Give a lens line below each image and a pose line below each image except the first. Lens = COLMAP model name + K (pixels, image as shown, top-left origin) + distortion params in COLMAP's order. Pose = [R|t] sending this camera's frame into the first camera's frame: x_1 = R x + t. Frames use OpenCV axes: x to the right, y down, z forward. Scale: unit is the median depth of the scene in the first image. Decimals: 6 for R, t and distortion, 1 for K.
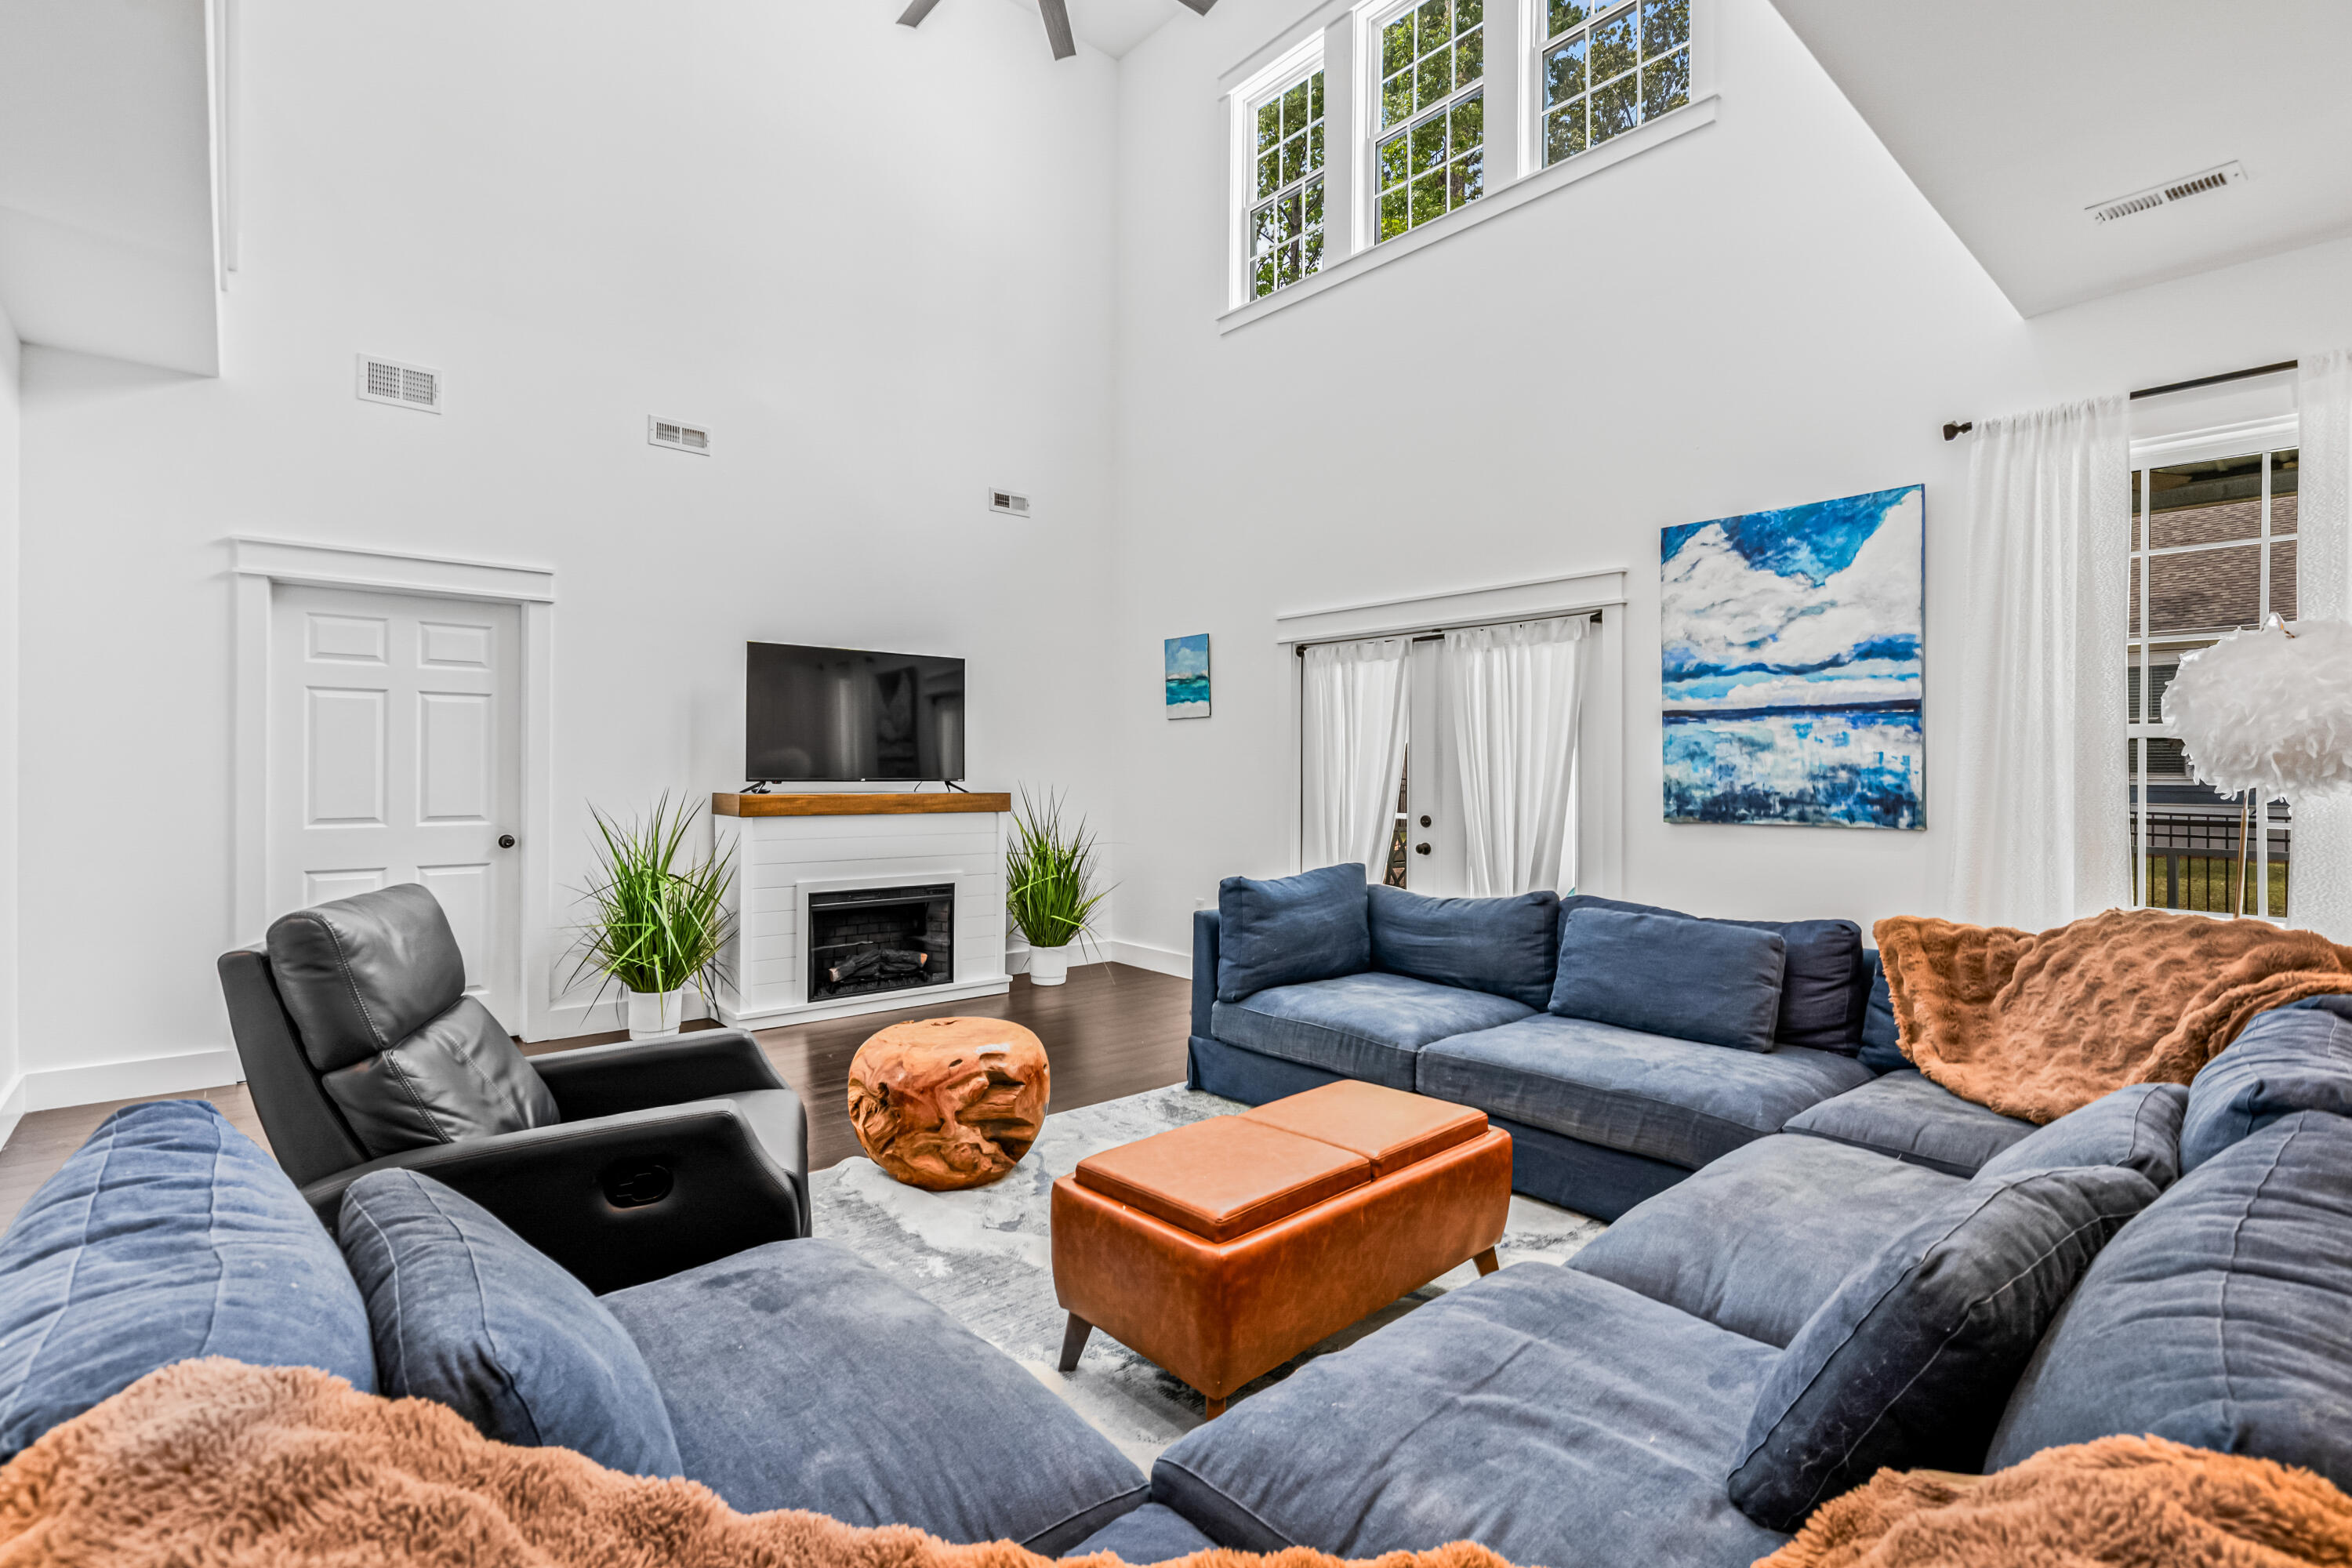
lens RADIAL K [[1074.0, 0, 1170.5], [0, 1074.0, 771.9], [0, 0, 1]] dist [-0.009274, 0.003768]
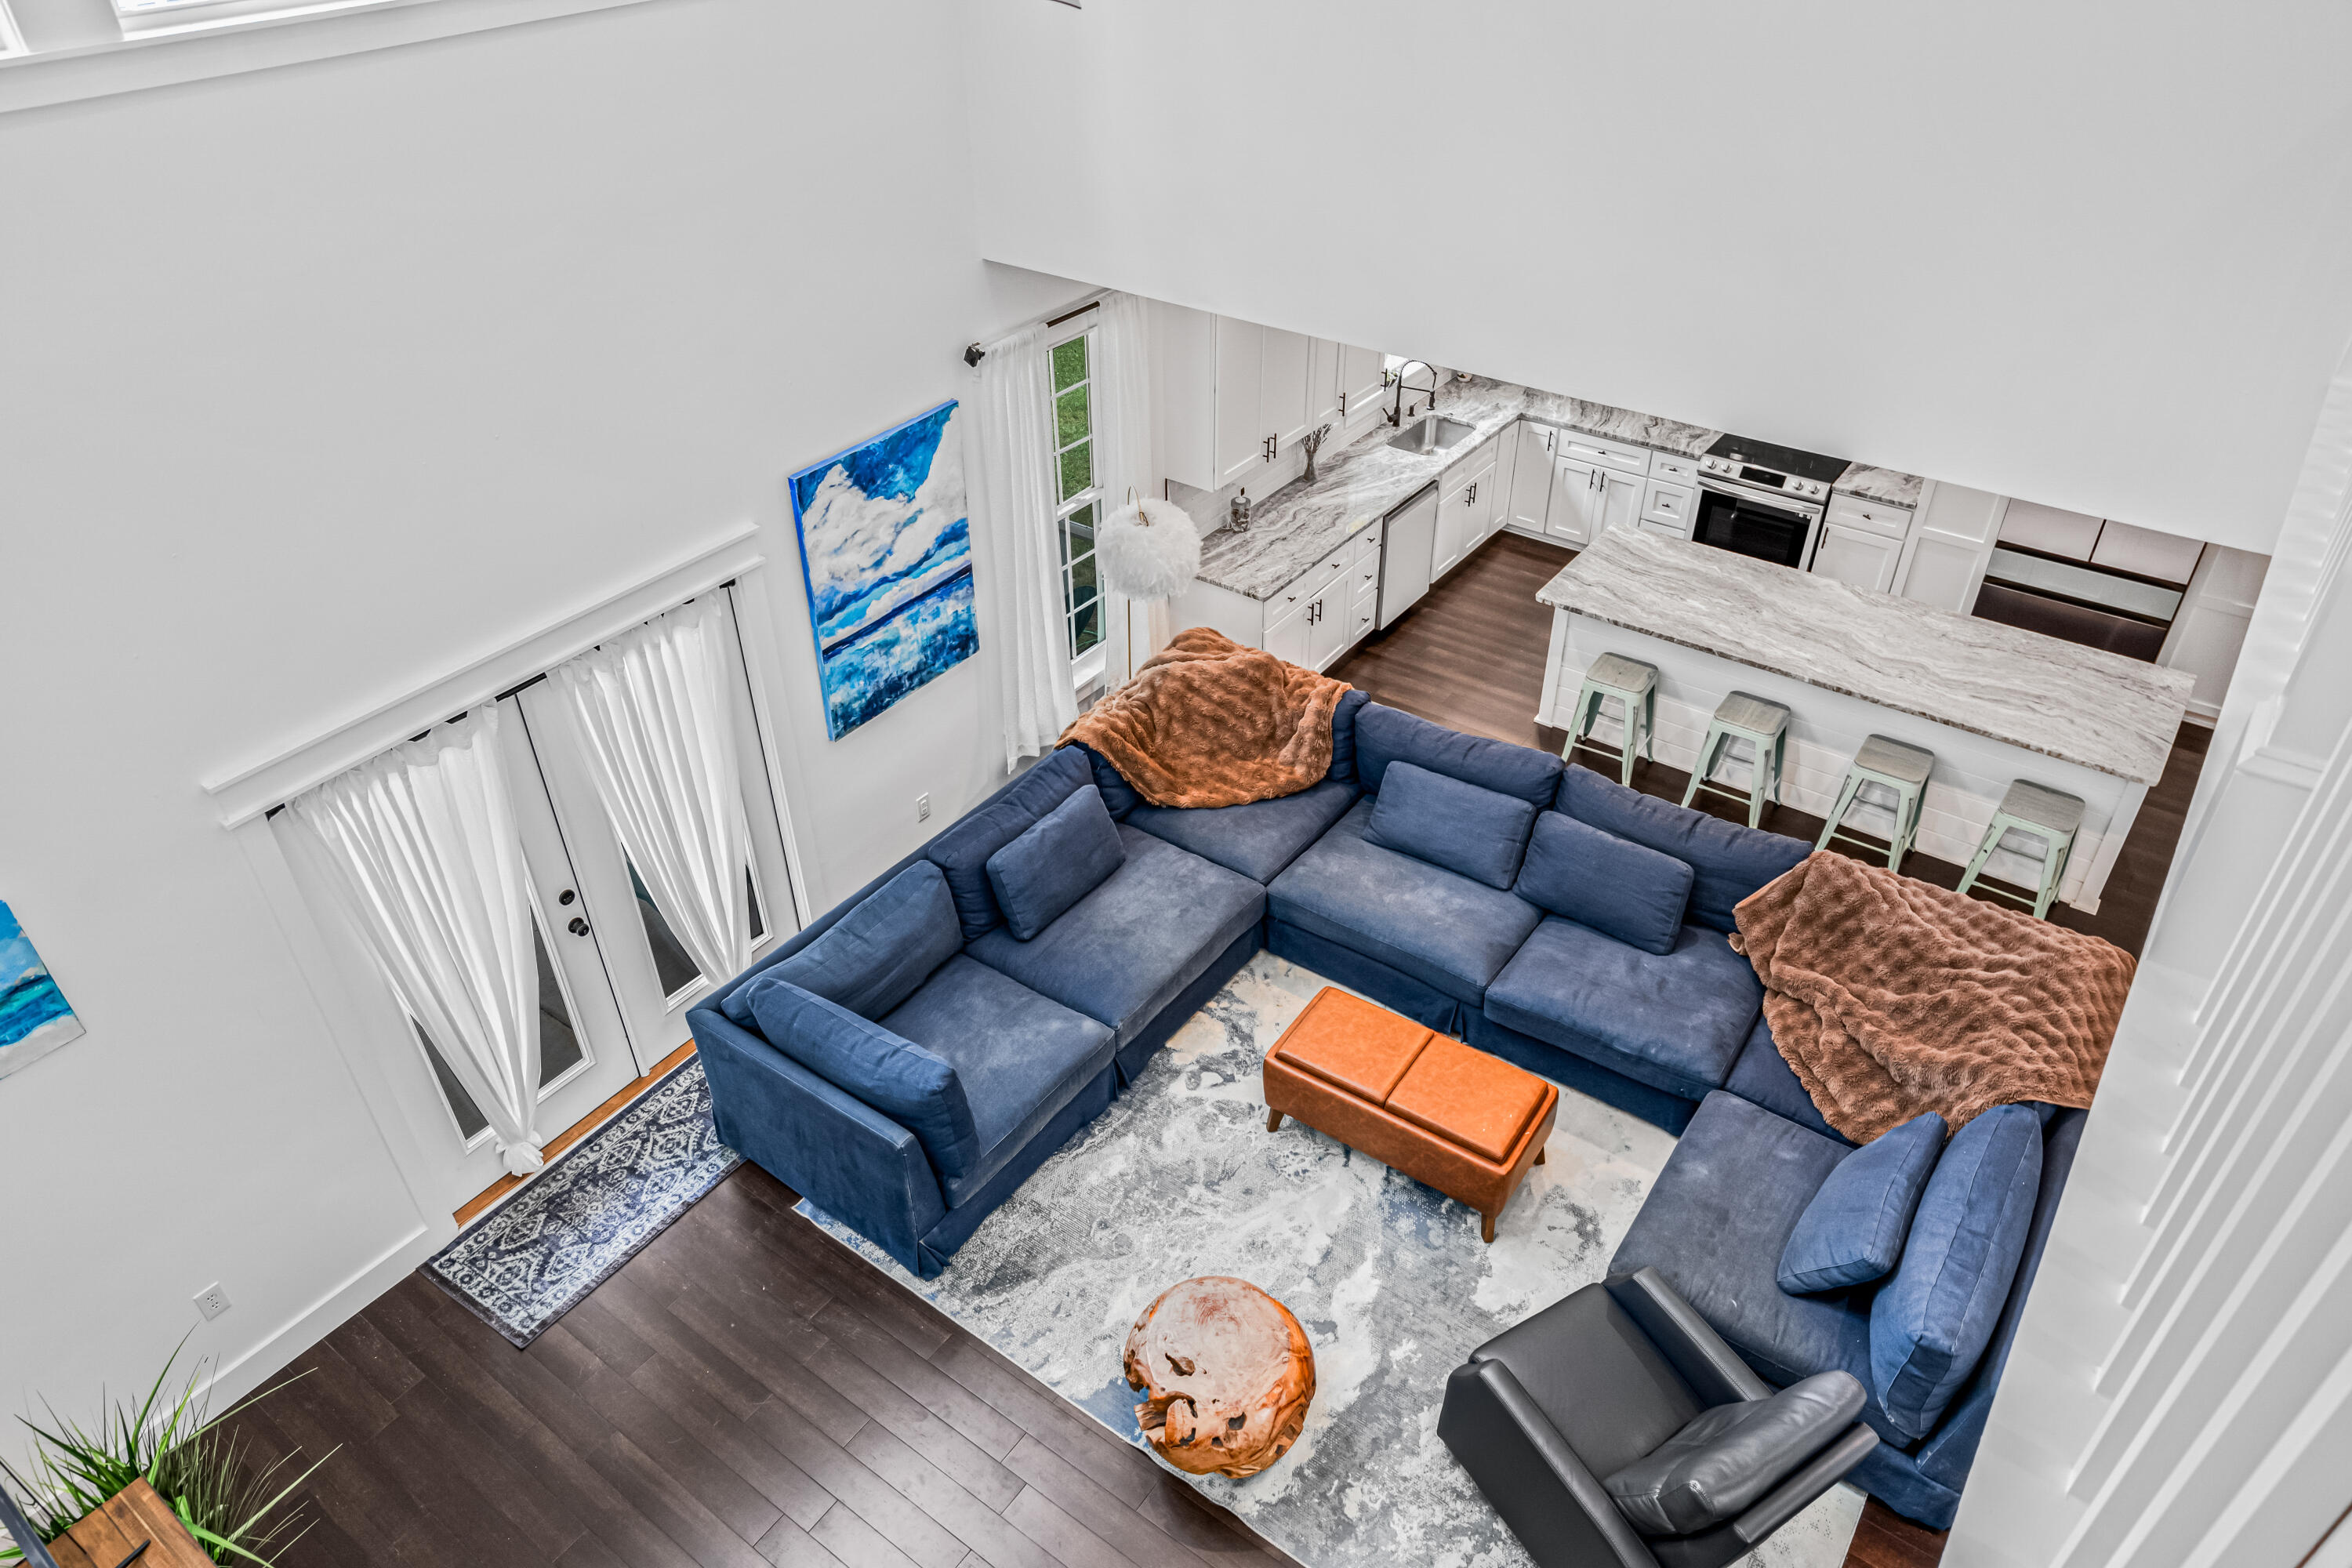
lens RADIAL K [[1510.9, 0, 1187.3], [0, 1510.9, 786.9], [0, 0, 1]] dist [0.016246, 0.000216]
pose [[-0.219181, -0.578404, 0.785753, -0.797011], [0.006674, 0.804428, 0.594013, -0.798898], [-0.975661, 0.135441, -0.172455, 0.954683]]
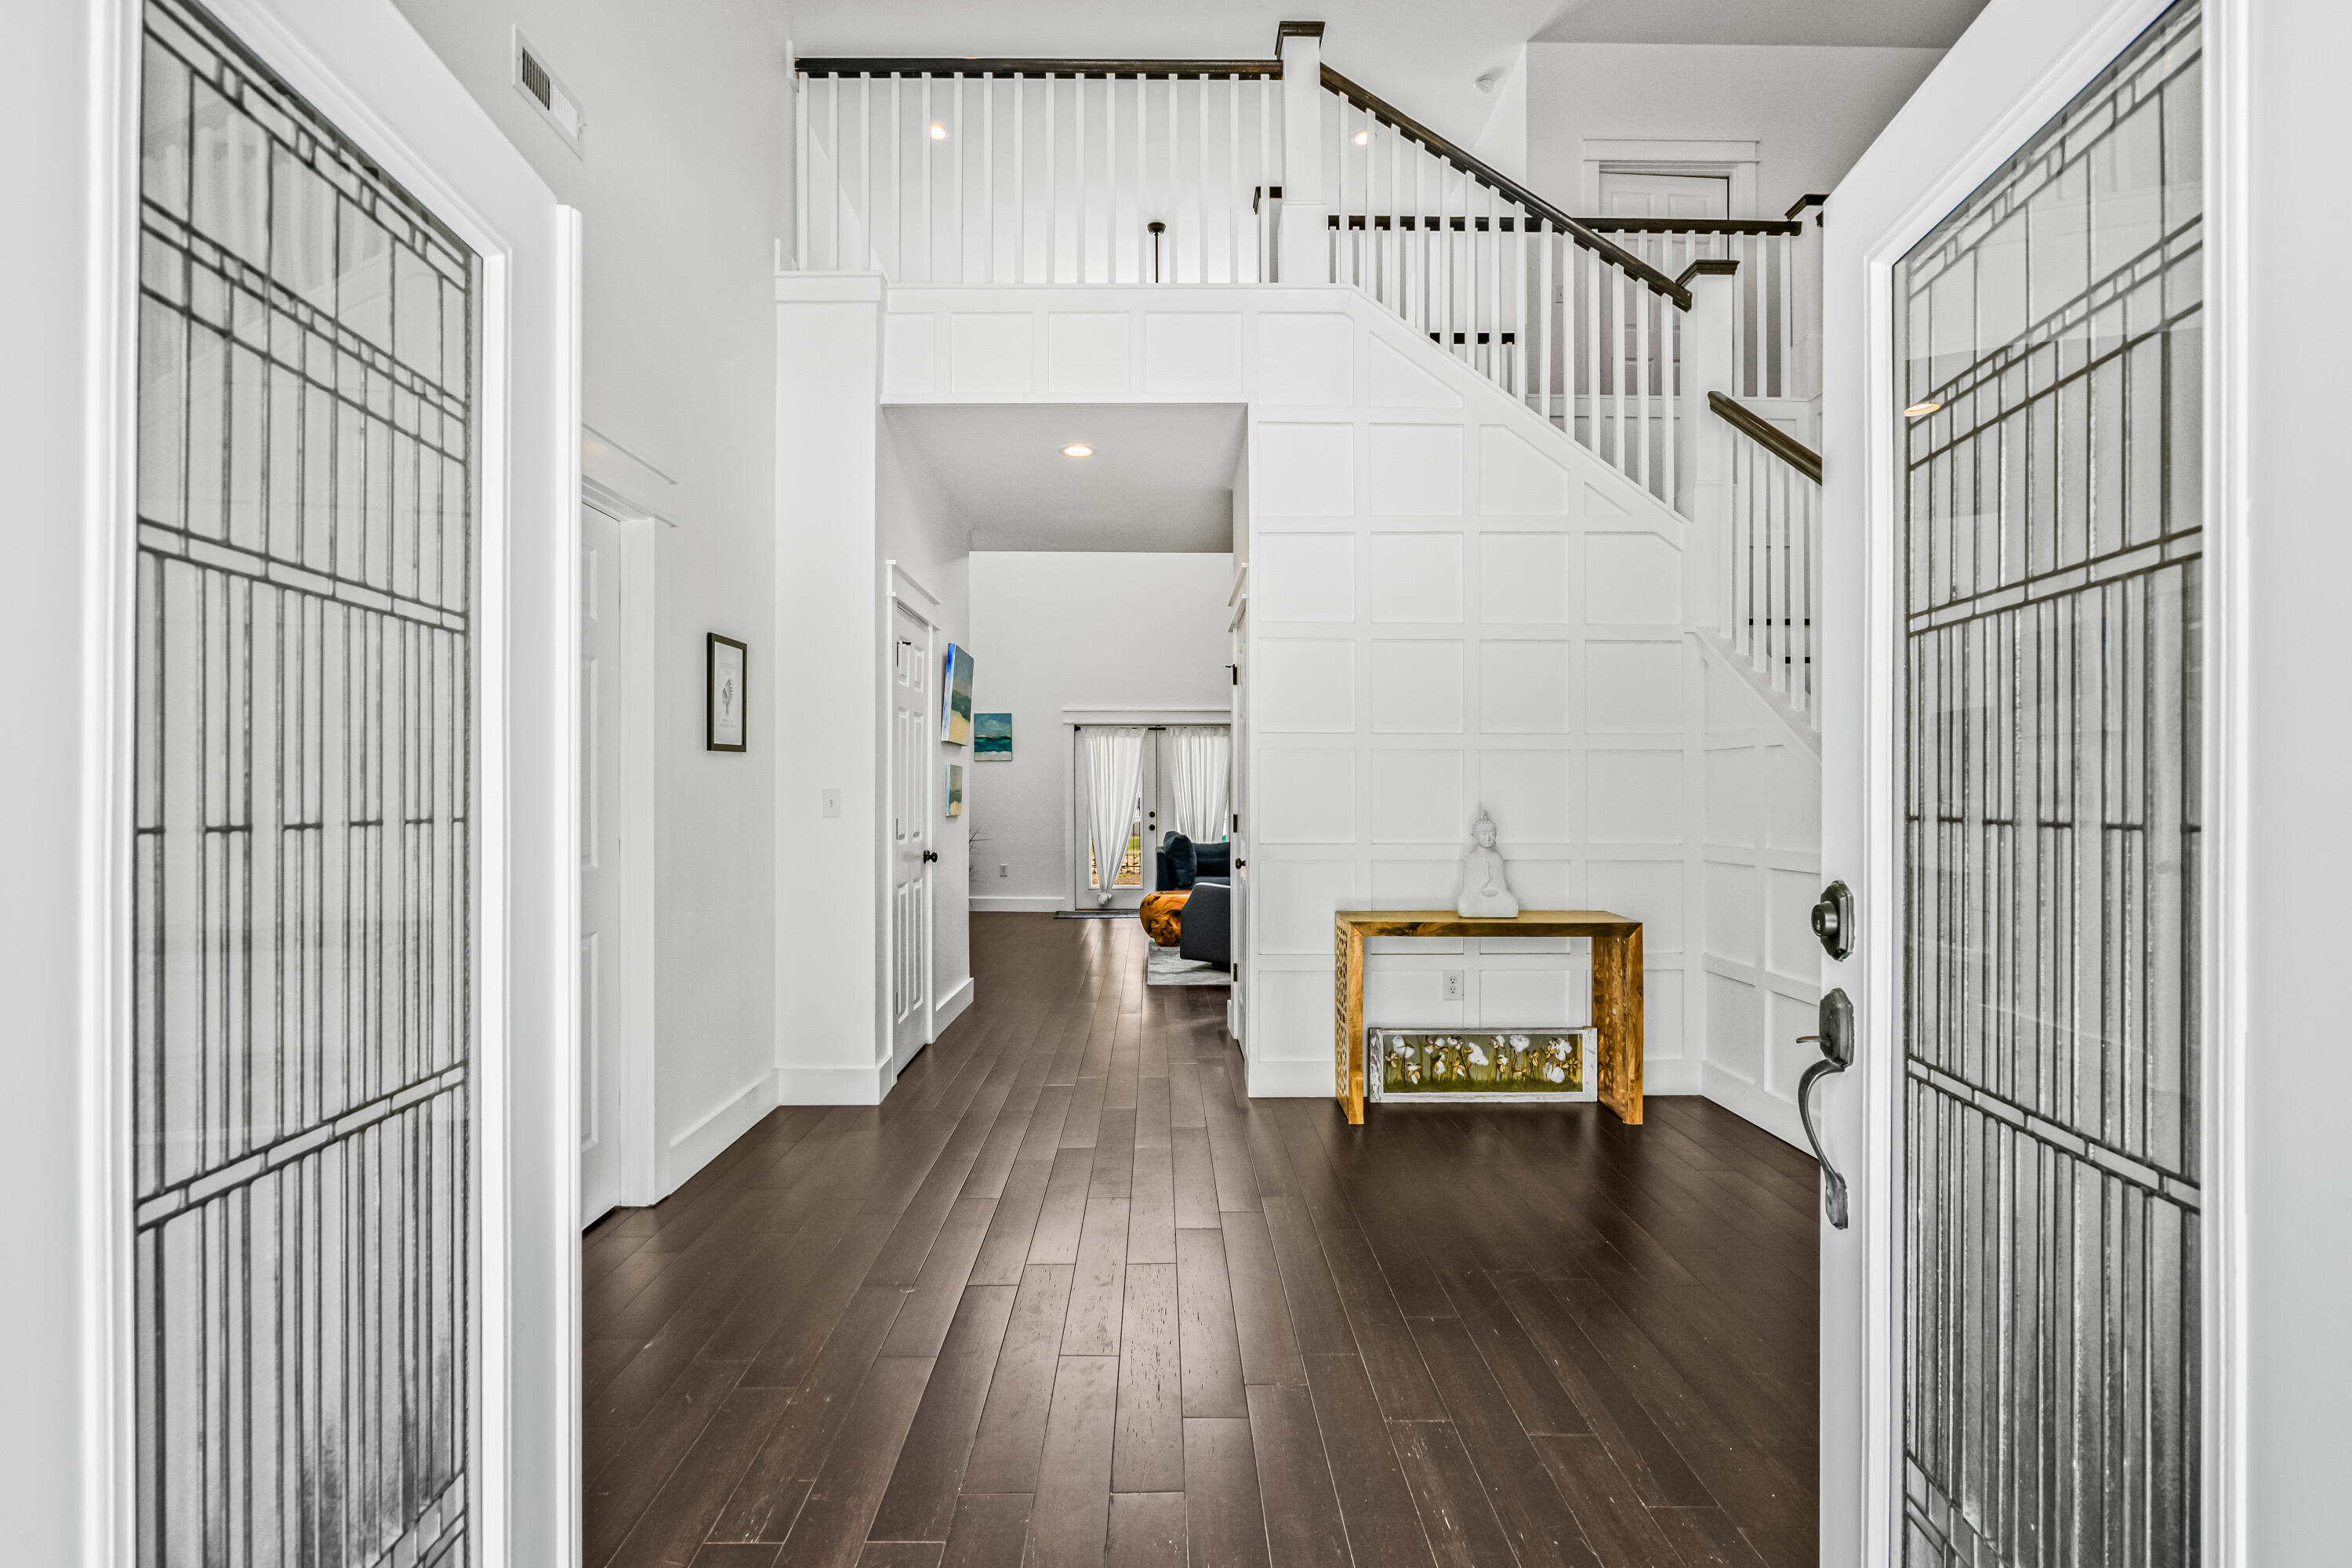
lens RADIAL K [[1074.0, 0, 1159.3], [0, 1074.0, 783.0], [0, 0, 1]] dist [-0.009274, 0.003768]
pose [[0.633843, 0.000011, 0.773462, -1.771464], [0.005996, 0.999970, -0.004928, -0.007608], [-0.773438, 0.007761, 0.633824, -0.456006]]
